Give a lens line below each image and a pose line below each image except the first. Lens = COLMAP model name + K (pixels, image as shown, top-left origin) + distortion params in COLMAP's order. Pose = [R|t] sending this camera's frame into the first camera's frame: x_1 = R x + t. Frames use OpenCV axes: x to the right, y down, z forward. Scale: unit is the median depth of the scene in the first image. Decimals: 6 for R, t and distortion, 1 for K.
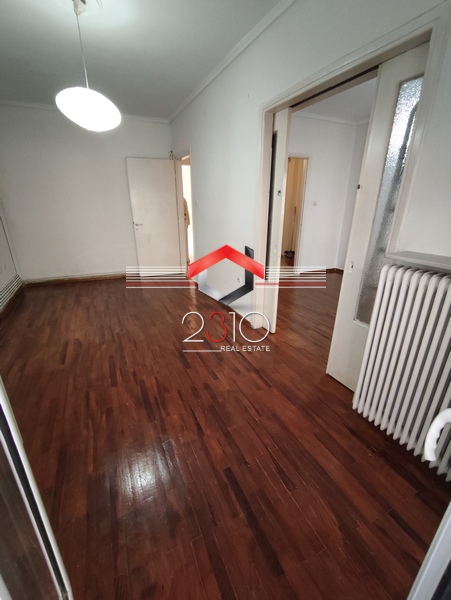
lens RADIAL K [[266.5, 0, 225.5], [0, 266.5, 300.0], [0, 0, 1]] dist [-0.021529, 0.001140]
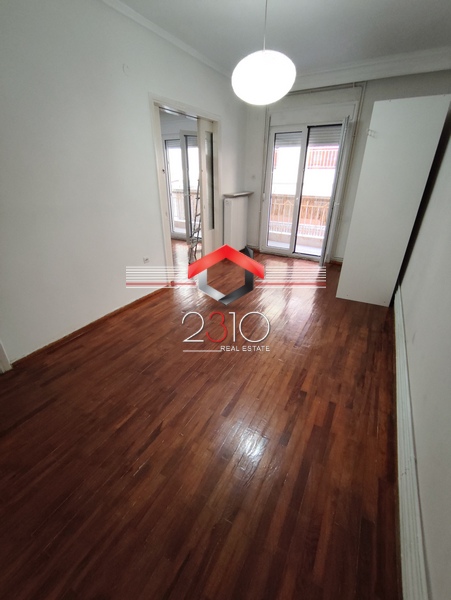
lens RADIAL K [[266.5, 0, 225.5], [0, 266.5, 300.0], [0, 0, 1]] dist [-0.021529, 0.001140]
pose [[-0.578114, -0.359472, 0.732505, -0.844782], [0.271694, 0.761692, 0.588224, -0.440968], [-0.769394, 0.539078, -0.342679, 1.113053]]
